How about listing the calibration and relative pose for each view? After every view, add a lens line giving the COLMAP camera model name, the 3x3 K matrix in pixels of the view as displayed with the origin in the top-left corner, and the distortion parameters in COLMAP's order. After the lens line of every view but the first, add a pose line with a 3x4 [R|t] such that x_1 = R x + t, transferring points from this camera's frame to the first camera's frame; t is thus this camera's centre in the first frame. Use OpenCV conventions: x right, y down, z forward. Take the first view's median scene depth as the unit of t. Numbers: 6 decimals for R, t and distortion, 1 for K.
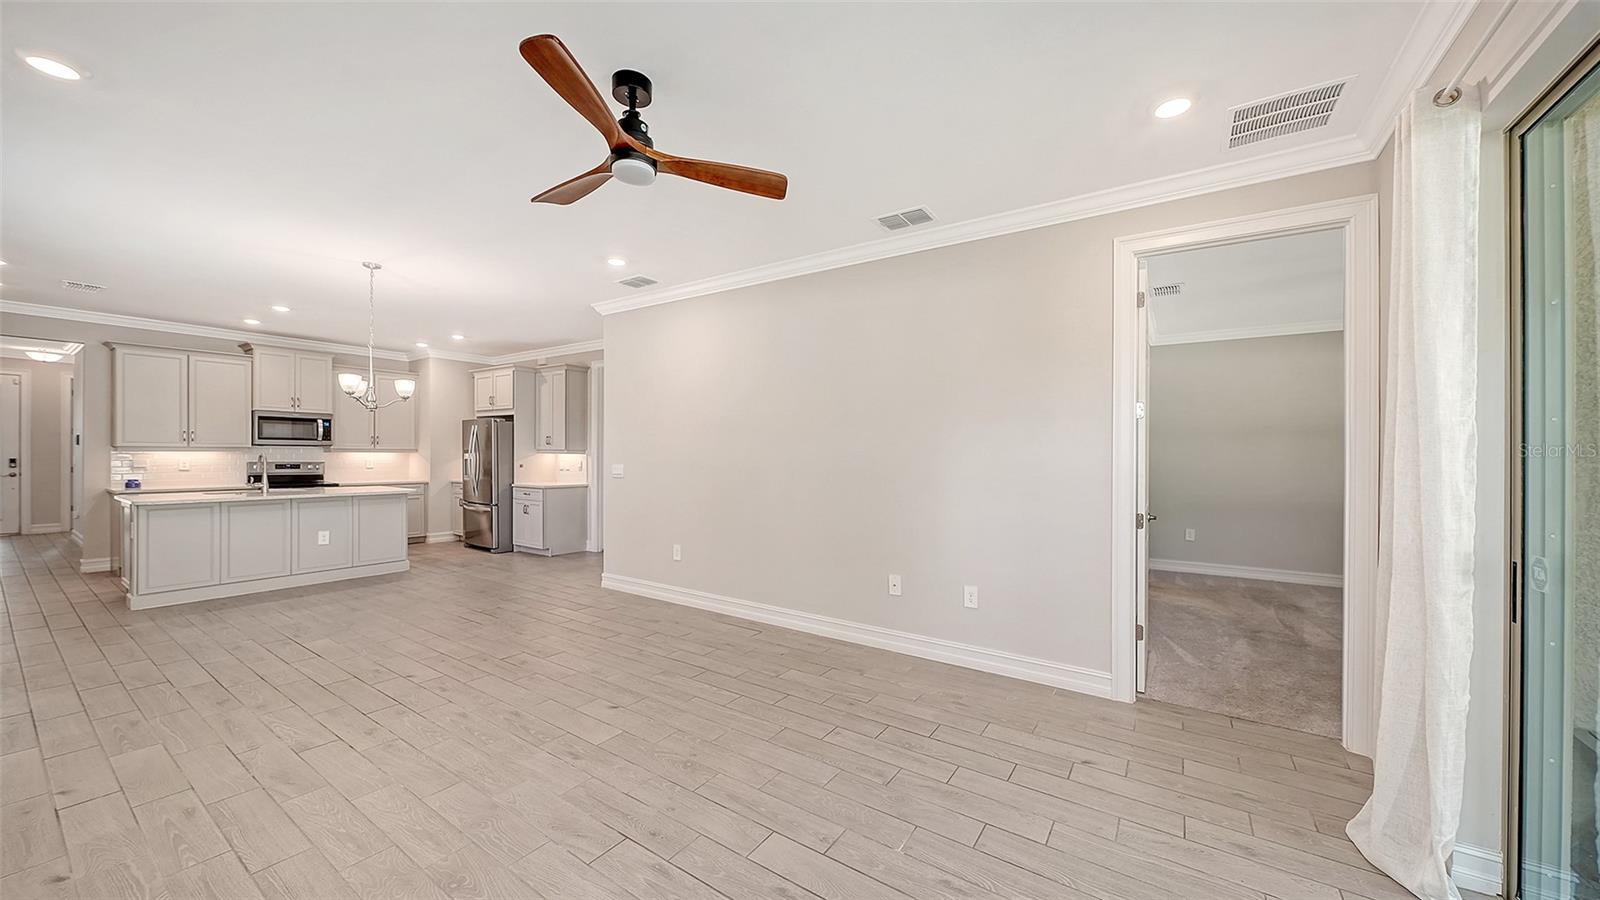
lens RADIAL K [[558.4, 0, 805.2], [0, 558.4, 457.0], [0, 0, 1]] dist [-0.000654, -0.000181]
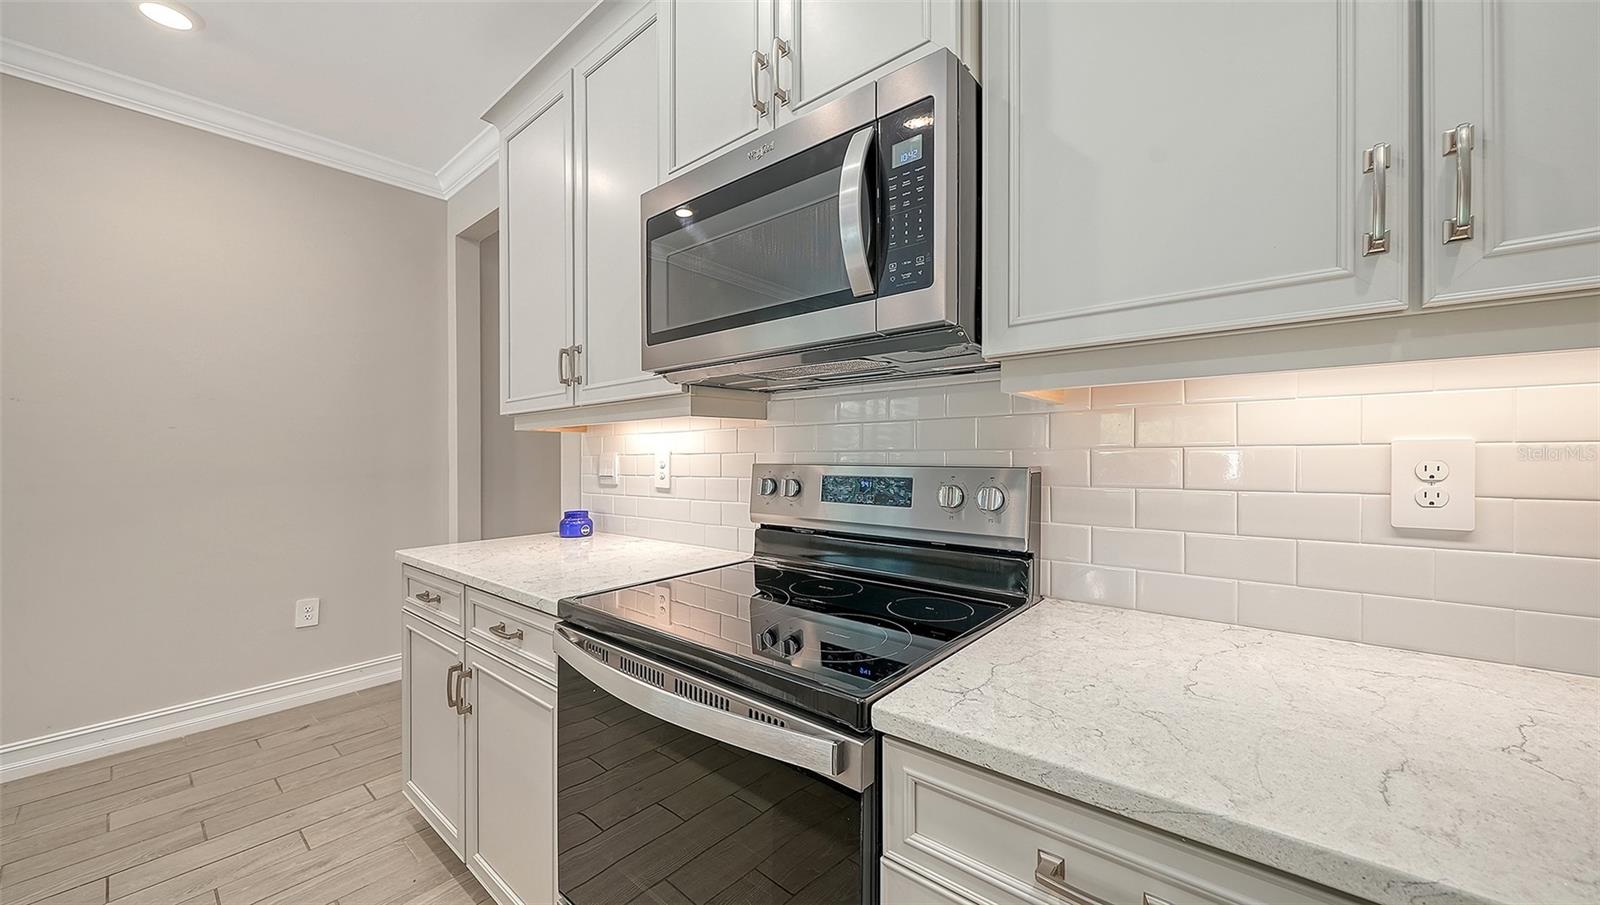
lens RADIAL K [[577.7, 0, 797.8], [0, 577.7, 479.7], [0, 0, 1]] dist [0.013102, -0.005455]
pose [[-0.109440, 0.035420, -0.993362, -0.744011], [0.005147, 0.999372, 0.035067, 0.006591], [0.993980, -0.001275, -0.109554, 1.009600]]
